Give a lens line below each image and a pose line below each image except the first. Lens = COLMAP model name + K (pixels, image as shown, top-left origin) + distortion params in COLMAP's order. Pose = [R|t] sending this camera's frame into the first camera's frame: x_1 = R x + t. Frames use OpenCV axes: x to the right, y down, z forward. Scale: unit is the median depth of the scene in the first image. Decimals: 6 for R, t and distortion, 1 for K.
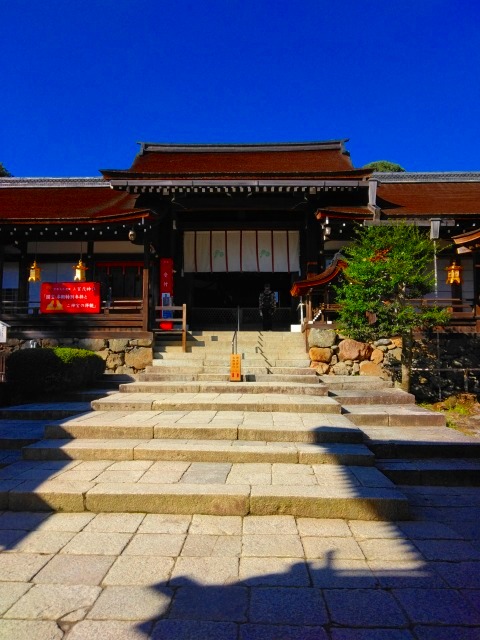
lens RADIAL K [[465.6, 0, 236.5], [0, 465.6, 327.7], [0, 0, 1]] dist [0.045595, -0.073891]
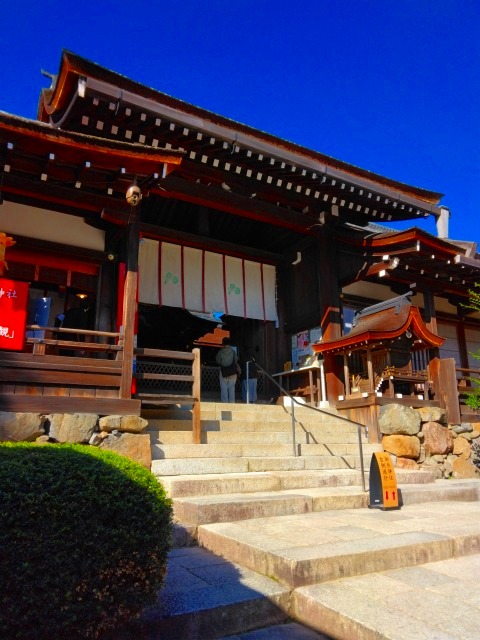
lens RADIAL K [[465.6, 0, 236.5], [0, 465.6, 327.7], [0, 0, 1]] dist [0.045595, -0.073891]
pose [[0.856351, 0.115638, 0.503281, -0.345765], [-0.035525, 0.985488, -0.165987, 0.012190], [-0.515172, 0.124264, 0.848031, 0.535724]]
